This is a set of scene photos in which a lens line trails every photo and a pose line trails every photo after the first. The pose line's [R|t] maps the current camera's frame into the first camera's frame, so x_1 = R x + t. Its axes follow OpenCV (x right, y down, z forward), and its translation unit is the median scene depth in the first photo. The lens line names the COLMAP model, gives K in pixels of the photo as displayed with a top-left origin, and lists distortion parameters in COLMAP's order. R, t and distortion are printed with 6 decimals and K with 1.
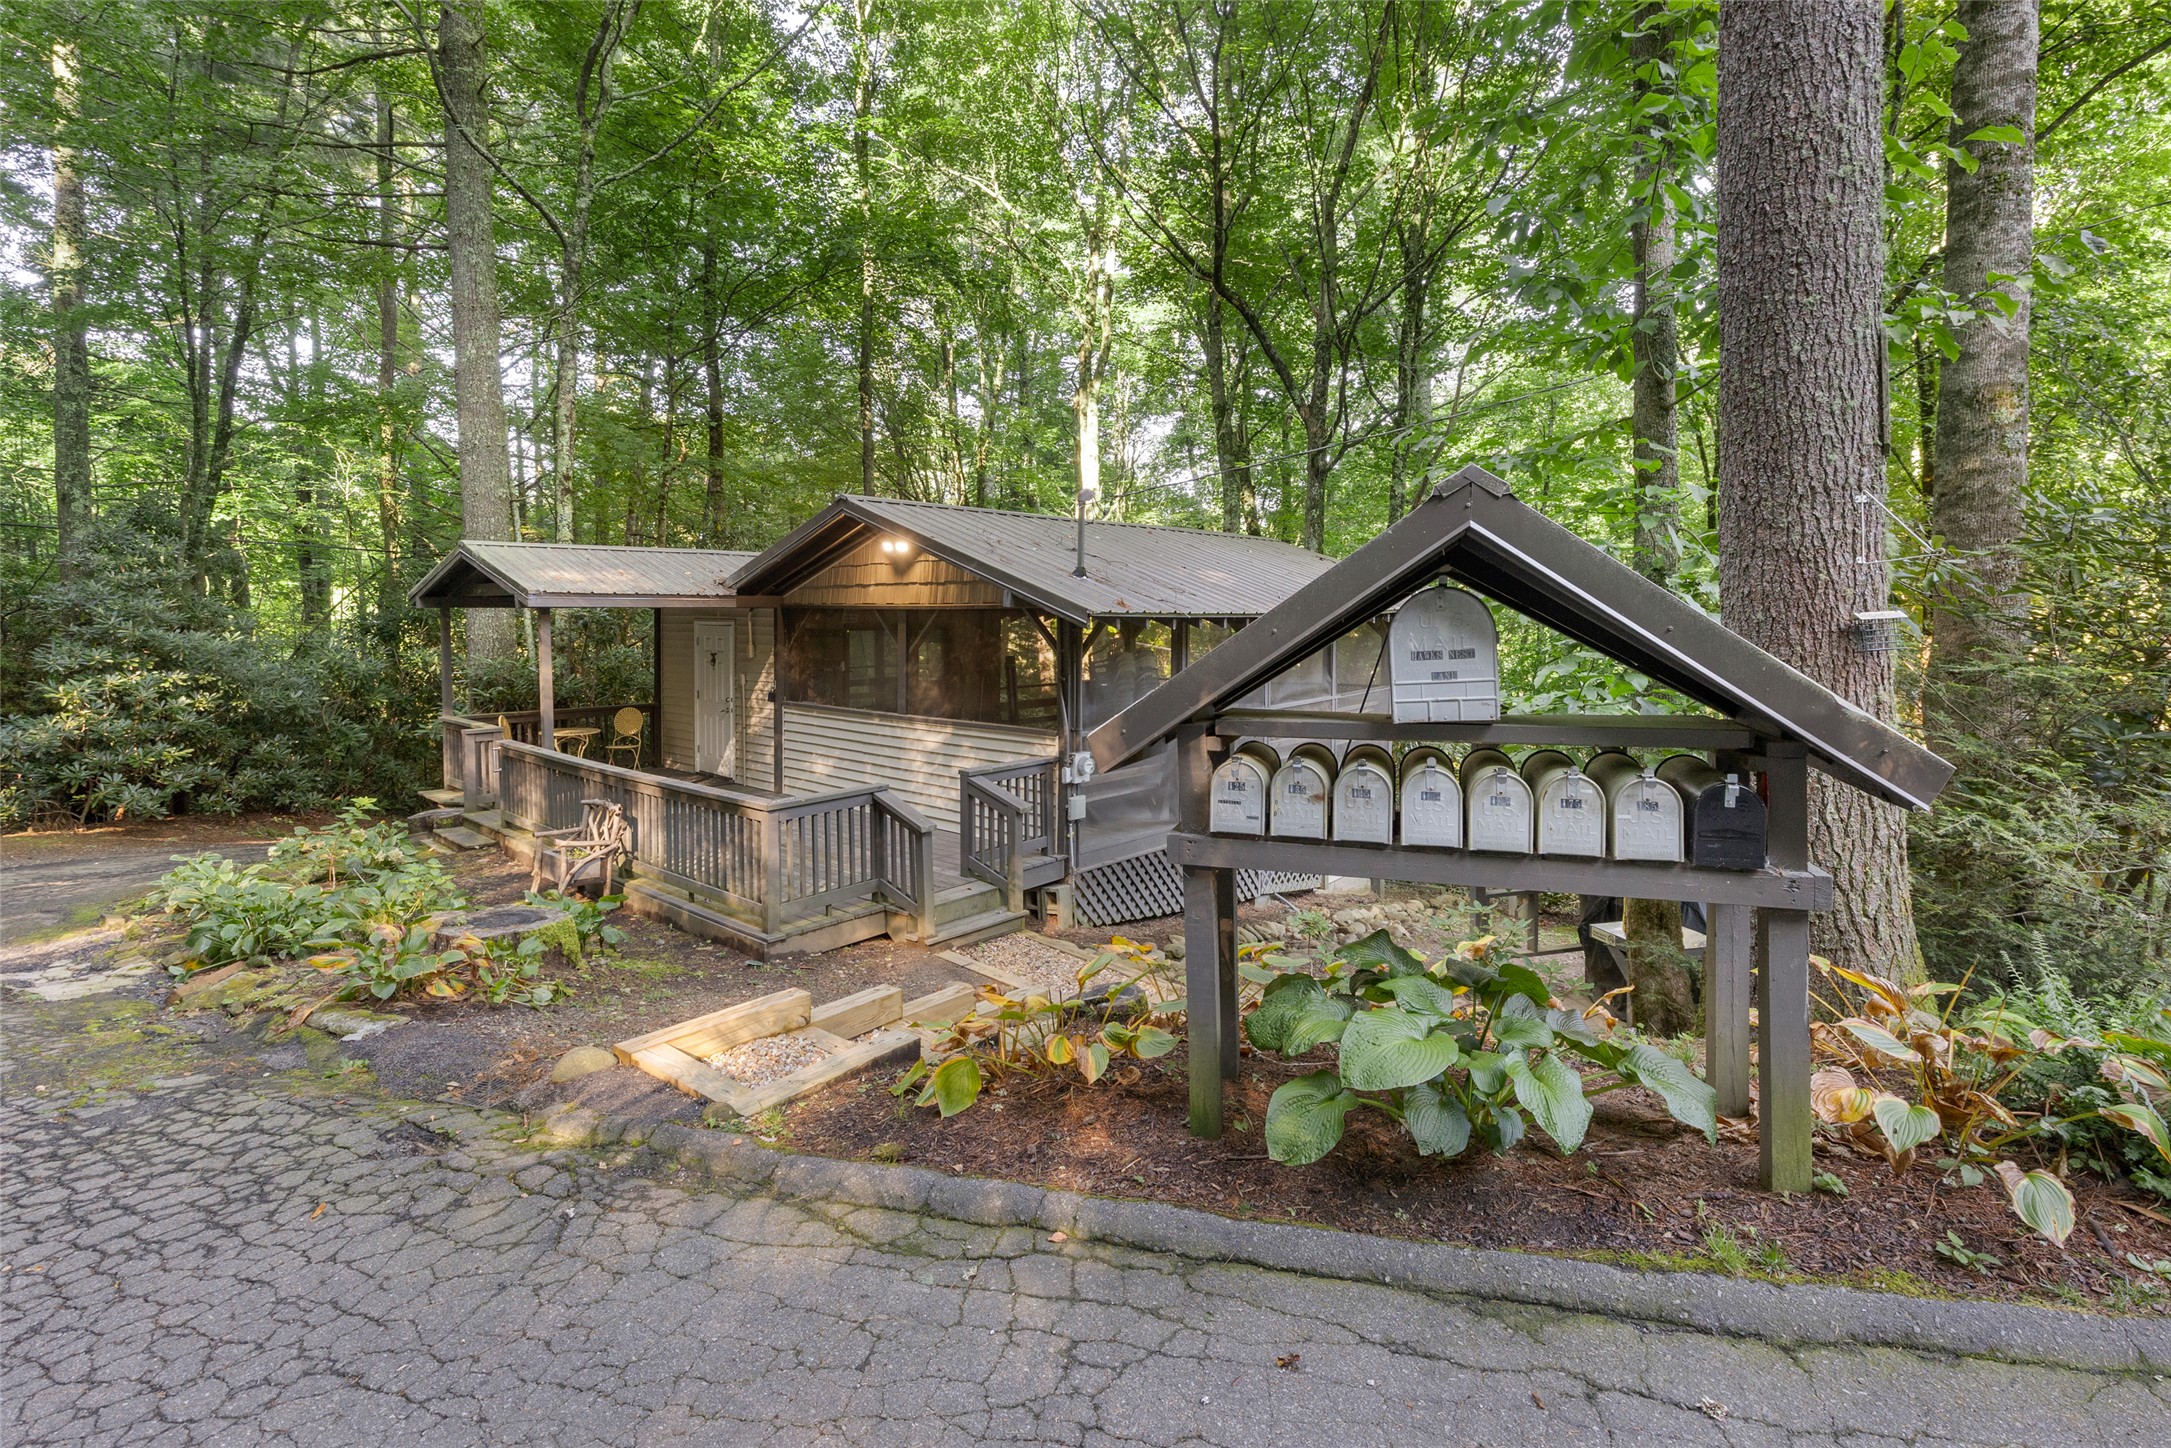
lens RADIAL K [[999.4, 0, 1085.5], [0, 999.4, 724.0], [0, 0, 1]] dist [0.002800, 0.000689]
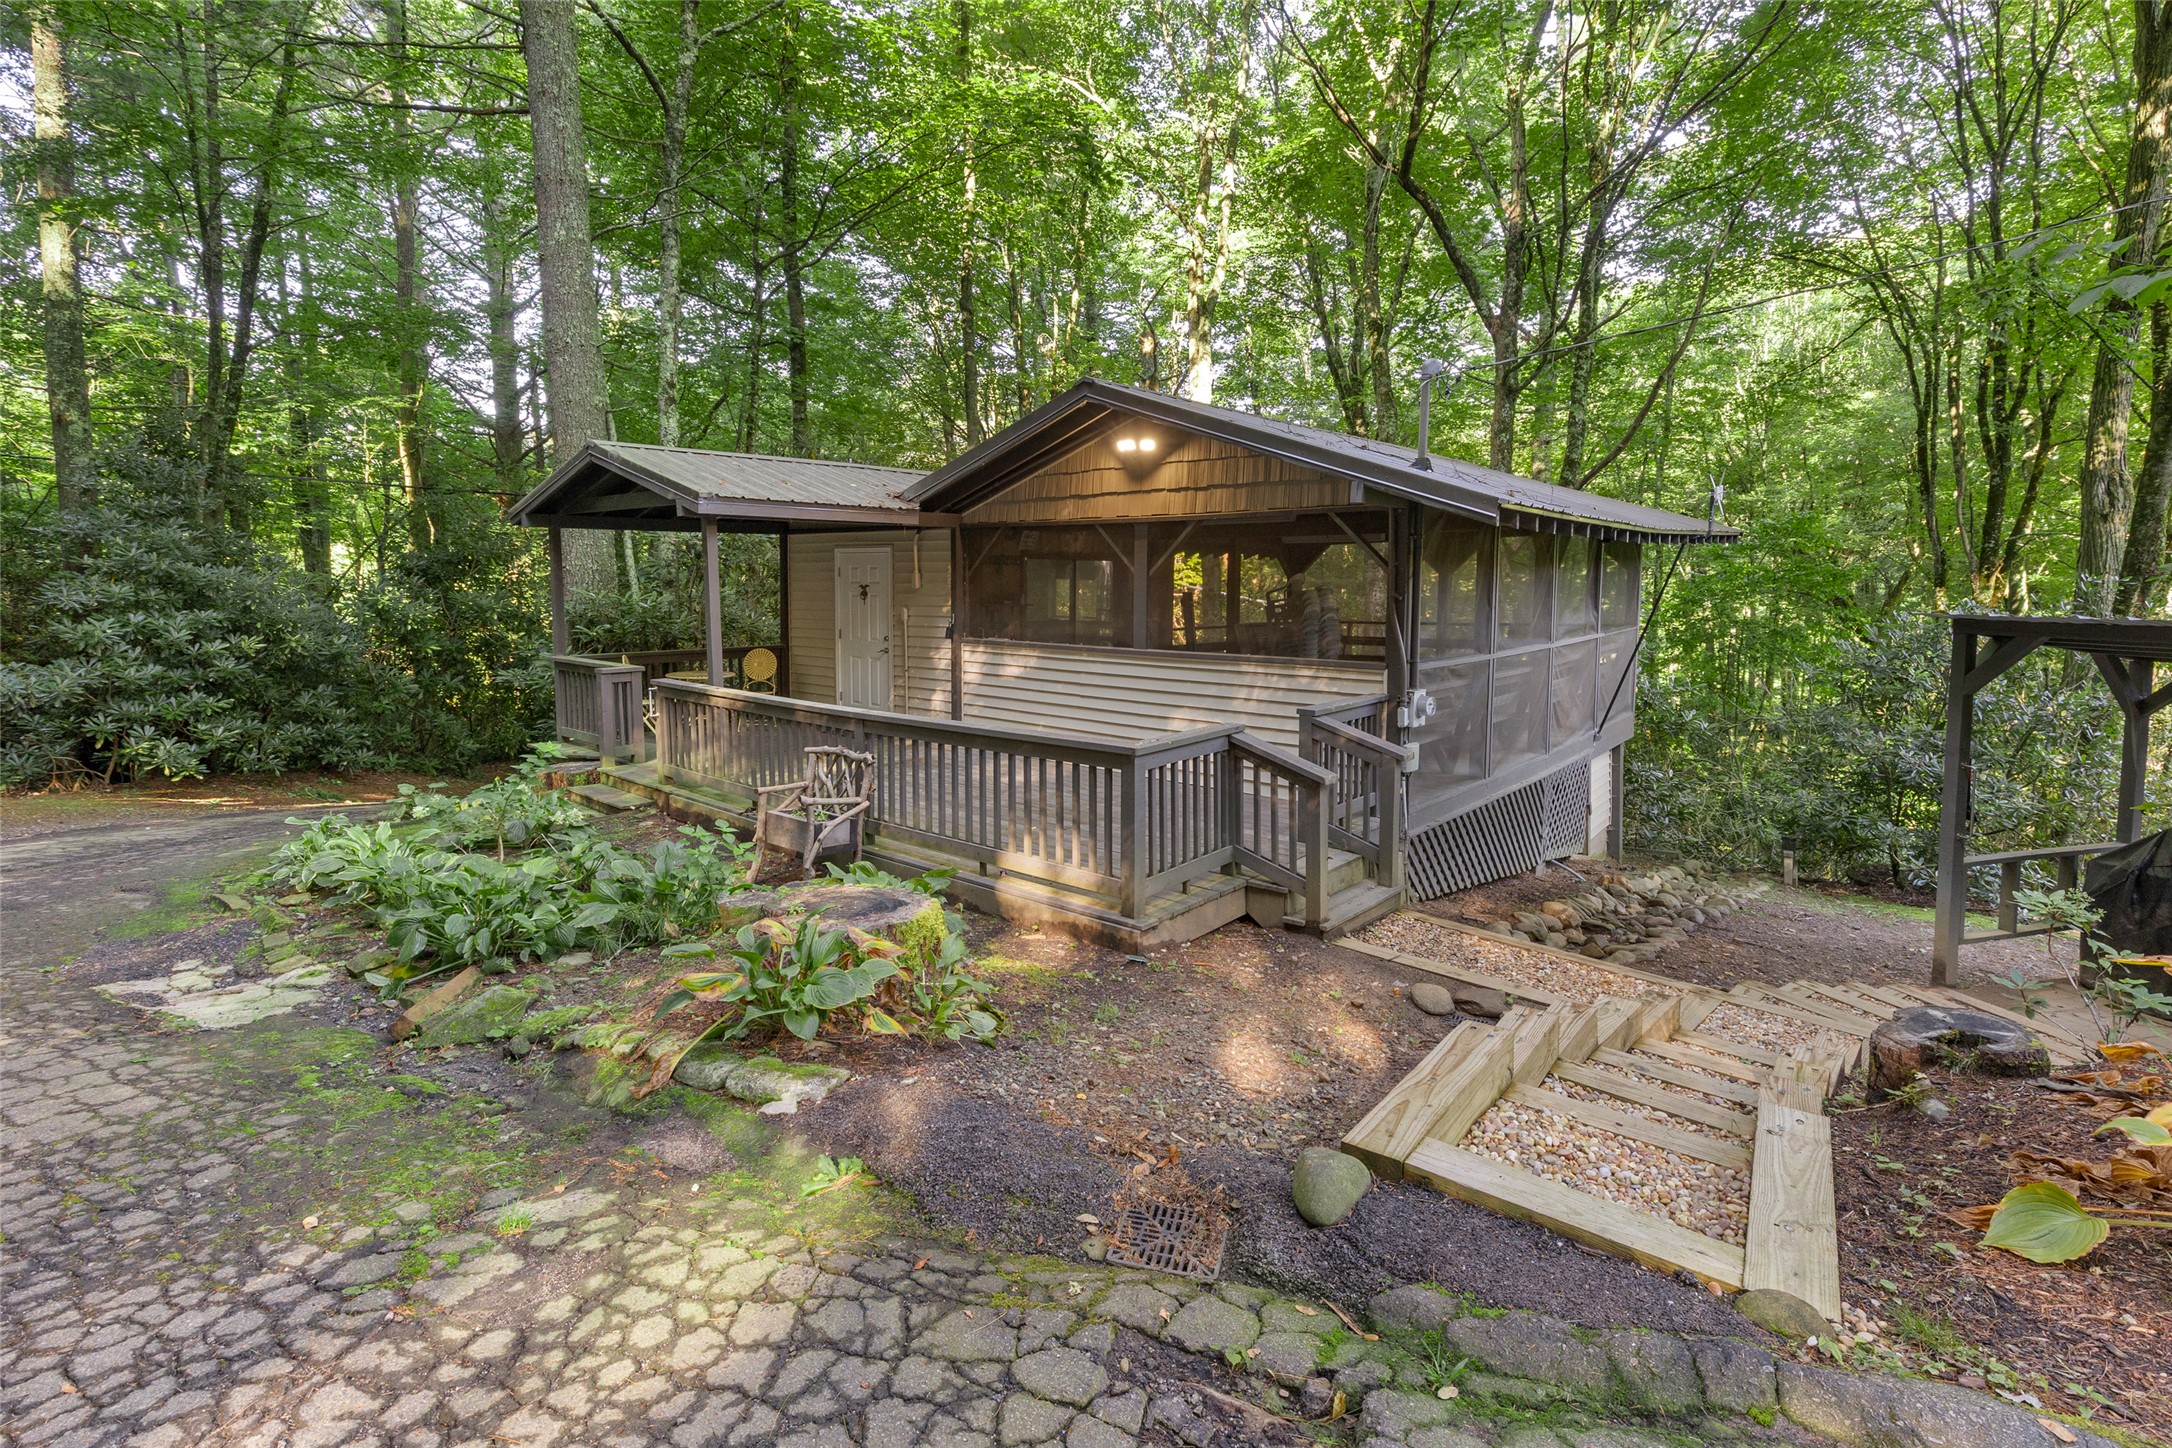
lens RADIAL K [[978.4, 0, 1086.0], [0, 978.4, 724.0], [0, 0, 1]] dist [0.001305, 0.000670]
pose [[0.999616, 0.000435, 0.027695, -0.236145], [-0.001356, 0.999446, 0.033243, 0.024479], [-0.027666, -0.033268, 0.999063, 0.170049]]
